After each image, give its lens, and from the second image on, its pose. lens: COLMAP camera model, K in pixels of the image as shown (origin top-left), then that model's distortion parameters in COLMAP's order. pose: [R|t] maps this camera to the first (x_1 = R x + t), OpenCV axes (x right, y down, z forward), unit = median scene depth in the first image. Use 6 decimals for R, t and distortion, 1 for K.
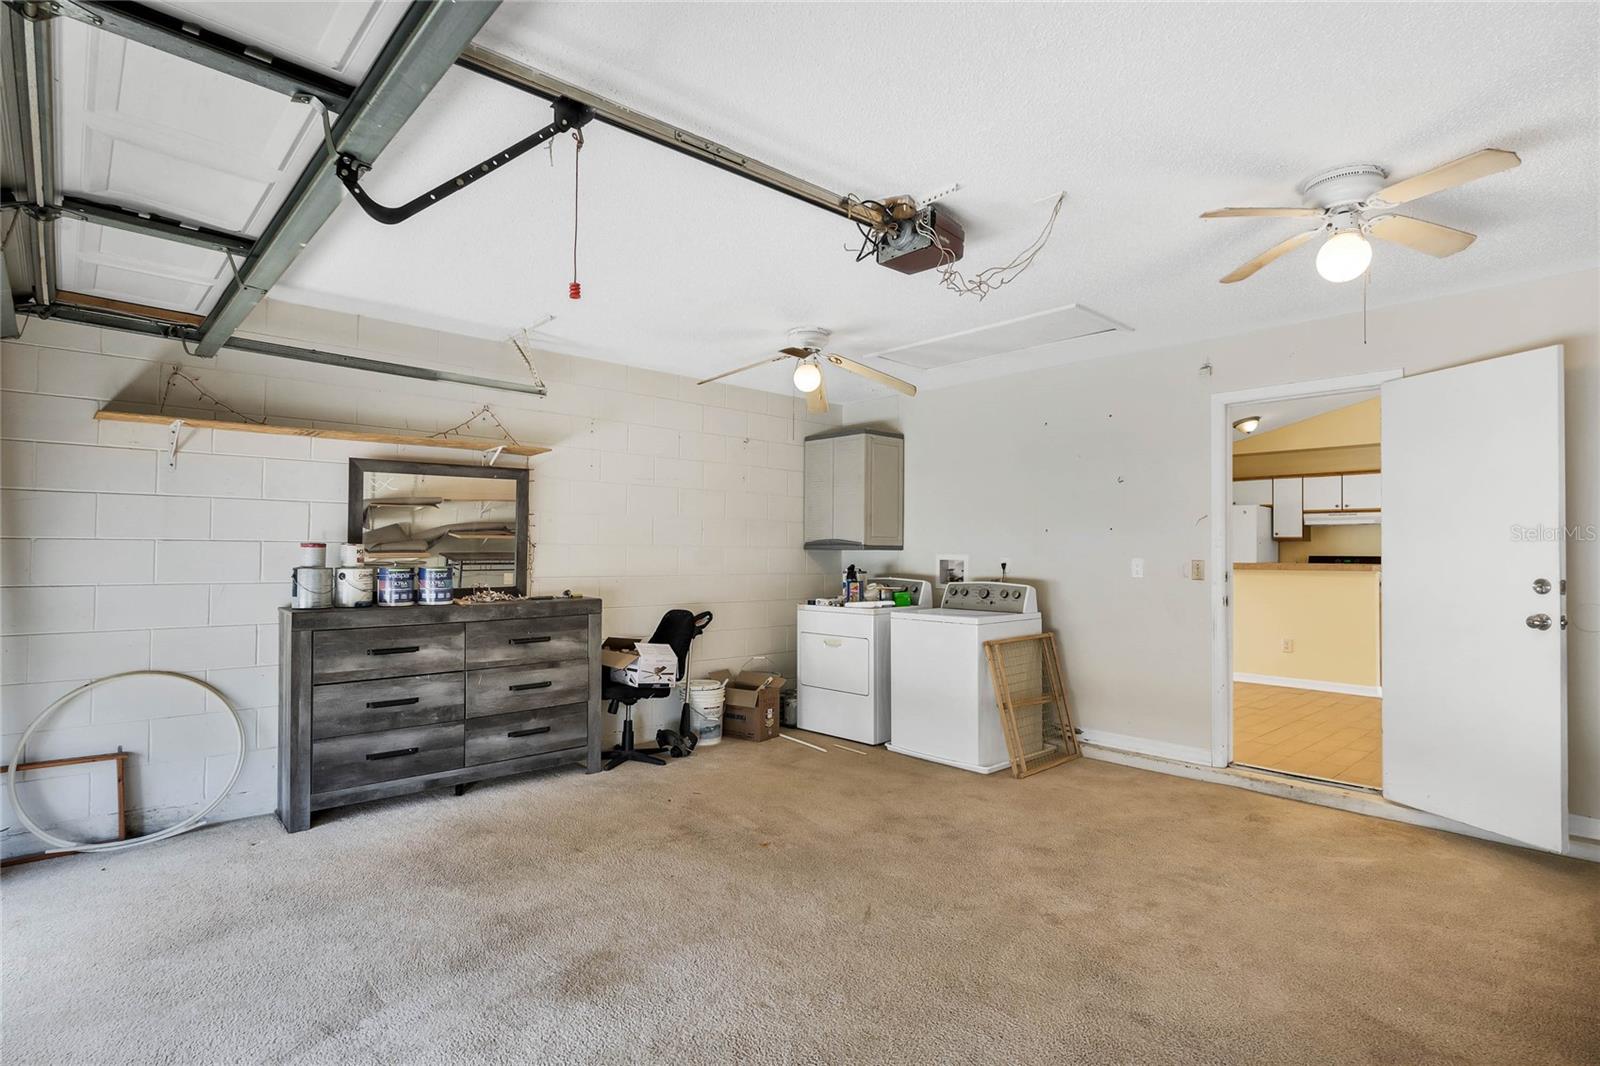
lens RADIAL K [[791.1, 0, 804.5], [0, 791.1, 541.4], [0, 0, 1]] dist [-0.001738, -0.000128]
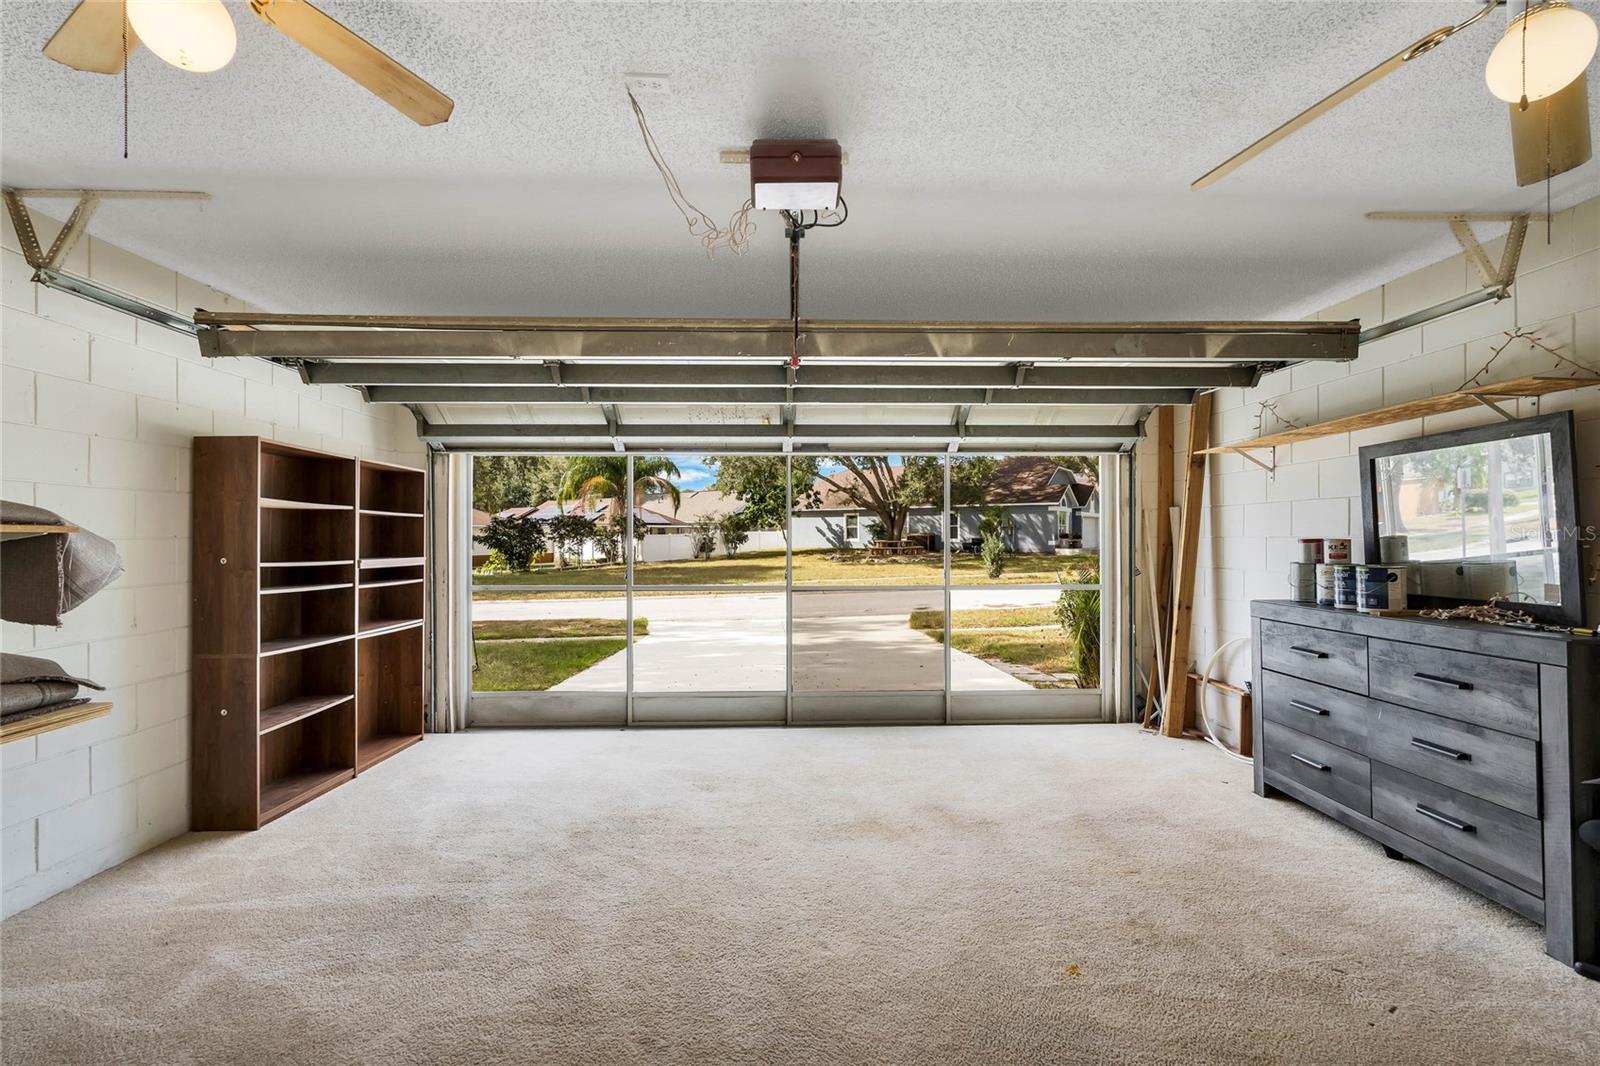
lens RADIAL K [[730.2, 0, 805.8], [0, 730.2, 534.8], [0, 0, 1]] dist [-0.000746, 0.000002]
pose [[-0.665651, -0.007874, -0.746222, 0.506194], [0.009712, 0.999768, -0.019213, 0.008521], [0.746200, -0.020036, -0.665420, 1.080312]]
